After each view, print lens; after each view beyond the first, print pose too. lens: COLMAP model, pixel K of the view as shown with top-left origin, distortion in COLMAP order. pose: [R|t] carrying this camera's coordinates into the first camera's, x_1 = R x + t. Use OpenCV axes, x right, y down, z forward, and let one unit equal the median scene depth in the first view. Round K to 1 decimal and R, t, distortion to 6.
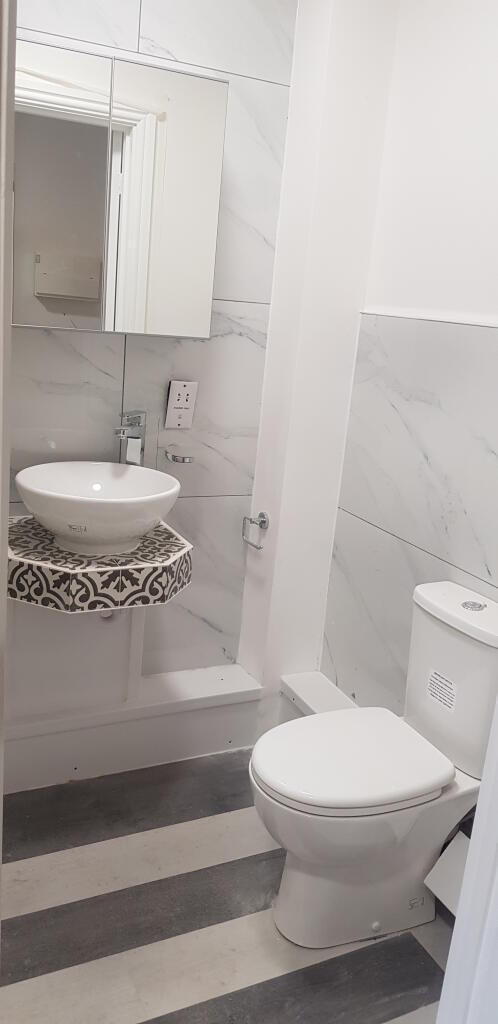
lens RADIAL K [[792.2, 0, 248.1], [0, 792.2, 472.4], [0, 0, 1]] dist [0.007499, -0.002425]
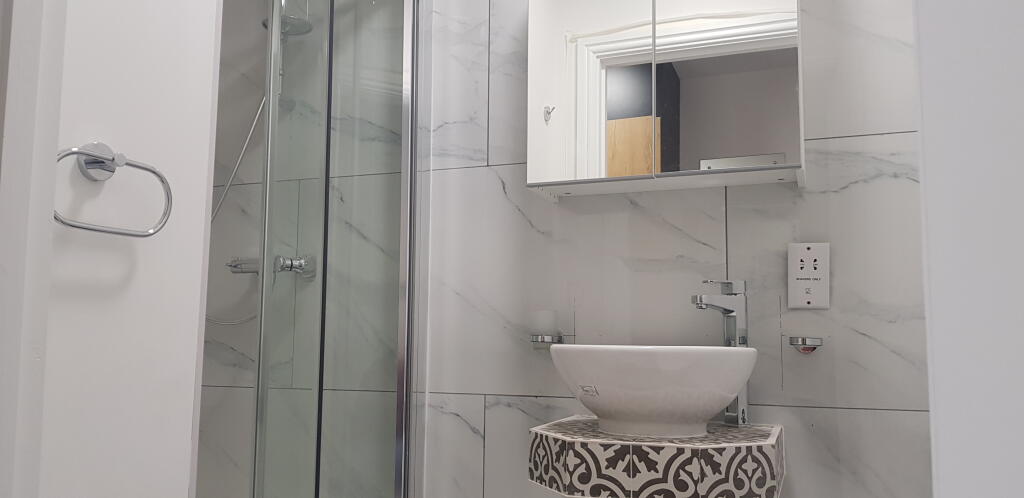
lens RADIAL K [[792.2, 0, 512.0], [0, 792.2, 249.0], [0, 0, 1]] dist [0.007499, -0.002425]
pose [[0.664649, -0.175153, -0.726336, 0.337954], [-0.117553, 0.935512, -0.333164, 0.211455], [0.737851, 0.306820, 0.601197, 0.410822]]
